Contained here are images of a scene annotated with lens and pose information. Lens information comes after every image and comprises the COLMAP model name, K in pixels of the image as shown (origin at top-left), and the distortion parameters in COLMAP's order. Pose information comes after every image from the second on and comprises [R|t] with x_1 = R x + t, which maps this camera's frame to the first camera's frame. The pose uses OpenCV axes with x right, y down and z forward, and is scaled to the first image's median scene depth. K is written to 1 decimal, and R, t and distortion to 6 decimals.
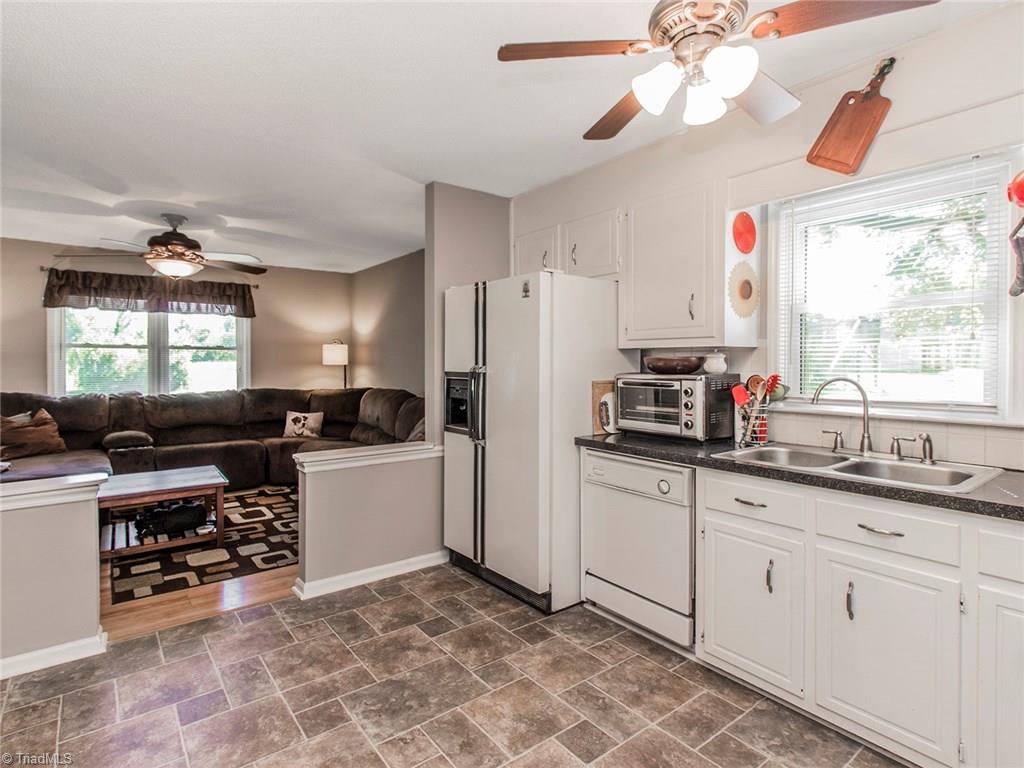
lens RADIAL K [[530.4, 0, 513.7], [0, 530.4, 366.6], [0, 0, 1]] dist [0.001962, 0.000720]
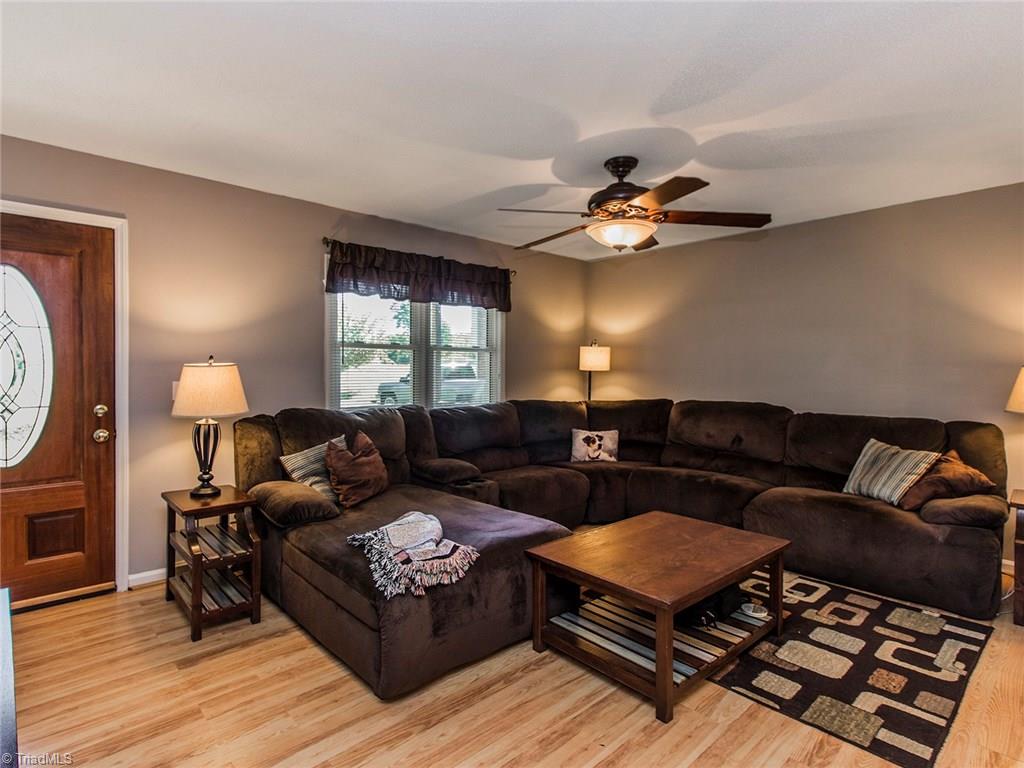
lens RADIAL K [[532.4, 0, 487.9], [0, 532.4, 370.9], [0, 0, 1]] dist [0.001873, 0.001429]
pose [[0.997506, 0.003280, 0.070506, -0.691714], [-0.003127, 0.999992, -0.002288, -0.000972], [-0.070513, 0.002062, 0.997509, 0.237995]]
